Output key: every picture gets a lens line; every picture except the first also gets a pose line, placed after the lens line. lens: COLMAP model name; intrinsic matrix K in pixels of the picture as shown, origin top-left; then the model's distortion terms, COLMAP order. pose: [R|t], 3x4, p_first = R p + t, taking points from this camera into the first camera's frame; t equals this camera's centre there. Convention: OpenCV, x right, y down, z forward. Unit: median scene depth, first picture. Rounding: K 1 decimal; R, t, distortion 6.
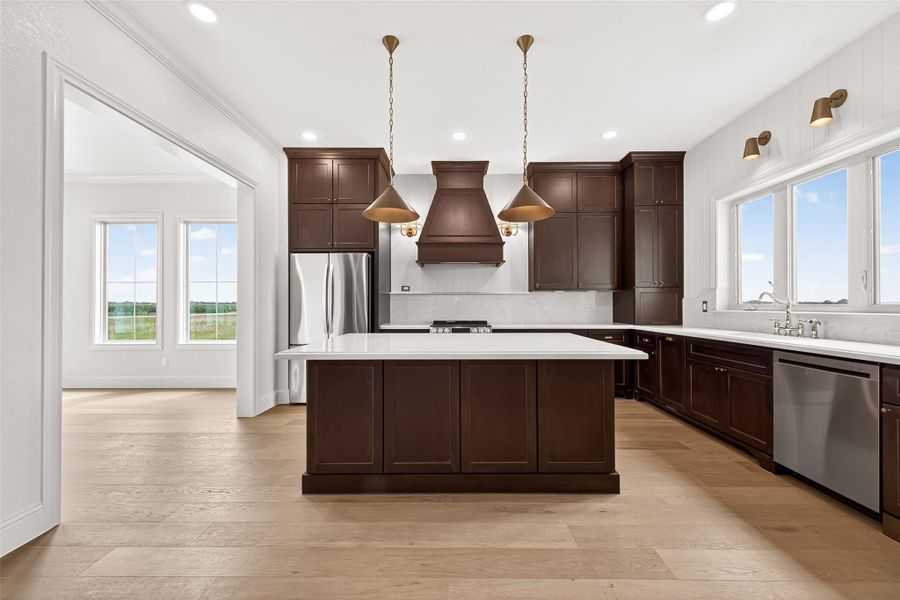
lens RADIAL K [[354.1, 0, 450.3], [0, 354.1, 302.6], [0, 0, 1]] dist [0.001416, -0.000348]
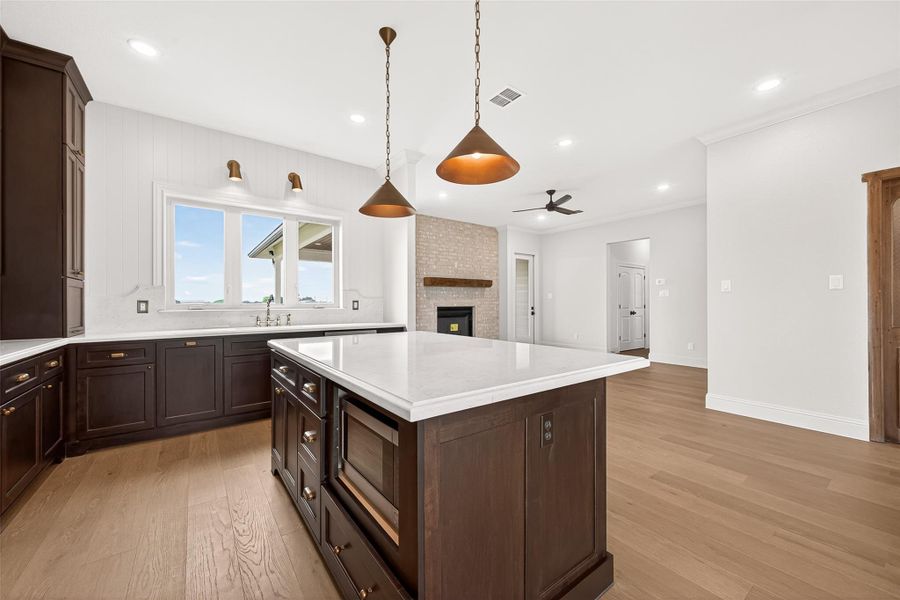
lens RADIAL K [[351.2, 0, 467.5], [0, 351.2, 303.4], [0, 0, 1]] dist [-0.000309, -0.000015]
pose [[-0.635016, 0.002359, 0.772496, -0.389143], [-0.001241, 0.999991, -0.004074, 0.005659], [-0.772498, -0.003546, -0.635007, 0.835966]]
